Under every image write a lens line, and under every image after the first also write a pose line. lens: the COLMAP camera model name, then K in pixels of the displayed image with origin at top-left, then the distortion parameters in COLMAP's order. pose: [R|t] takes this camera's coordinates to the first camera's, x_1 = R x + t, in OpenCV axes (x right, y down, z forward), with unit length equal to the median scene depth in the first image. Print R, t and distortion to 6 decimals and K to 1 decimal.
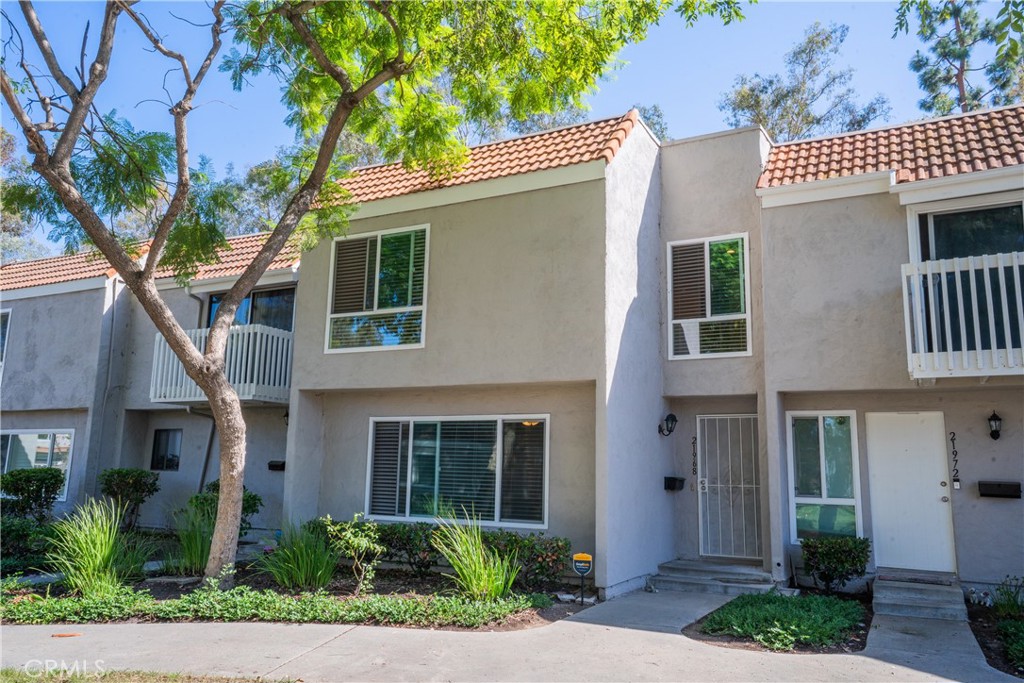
lens RADIAL K [[814.6, 0, 510.2], [0, 814.6, 341.0], [0, 0, 1]] dist [0.001999, -0.000016]
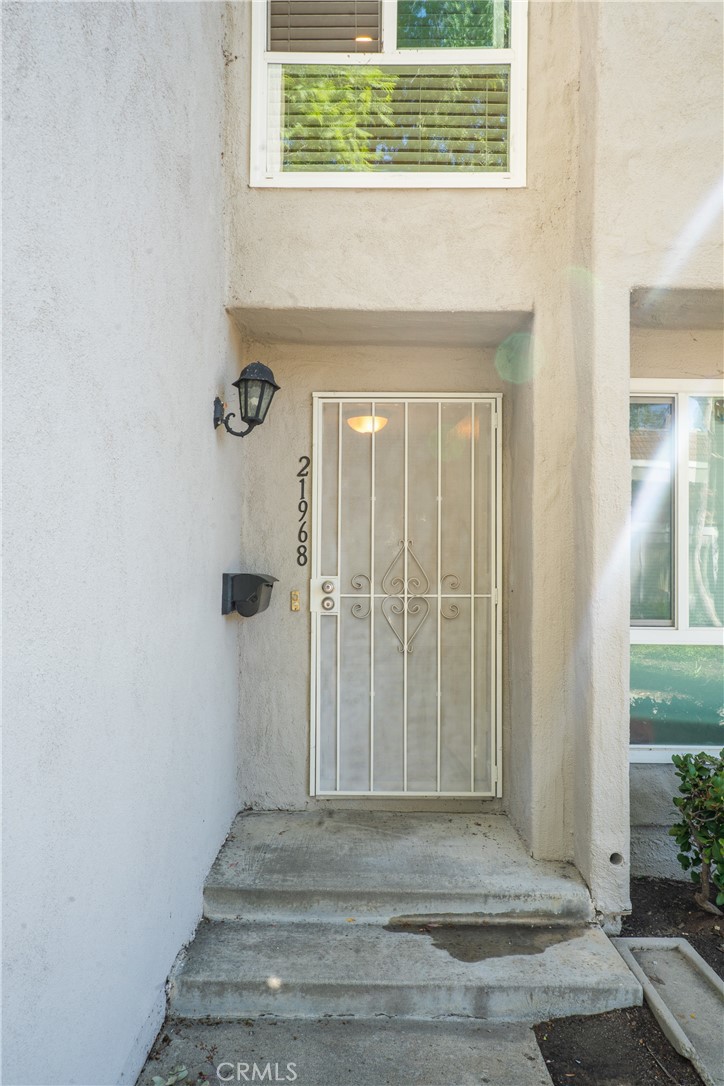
lens RADIAL K [[781.2, 0, 362.0], [0, 781.2, 543.0], [0, 0, 1]] dist [0.004409, 0.001196]
pose [[0.892655, 0.003025, 0.450729, 0.103333], [-0.064775, 0.990459, 0.121636, 0.116308], [-0.446061, -0.137775, 0.884335, 0.718719]]
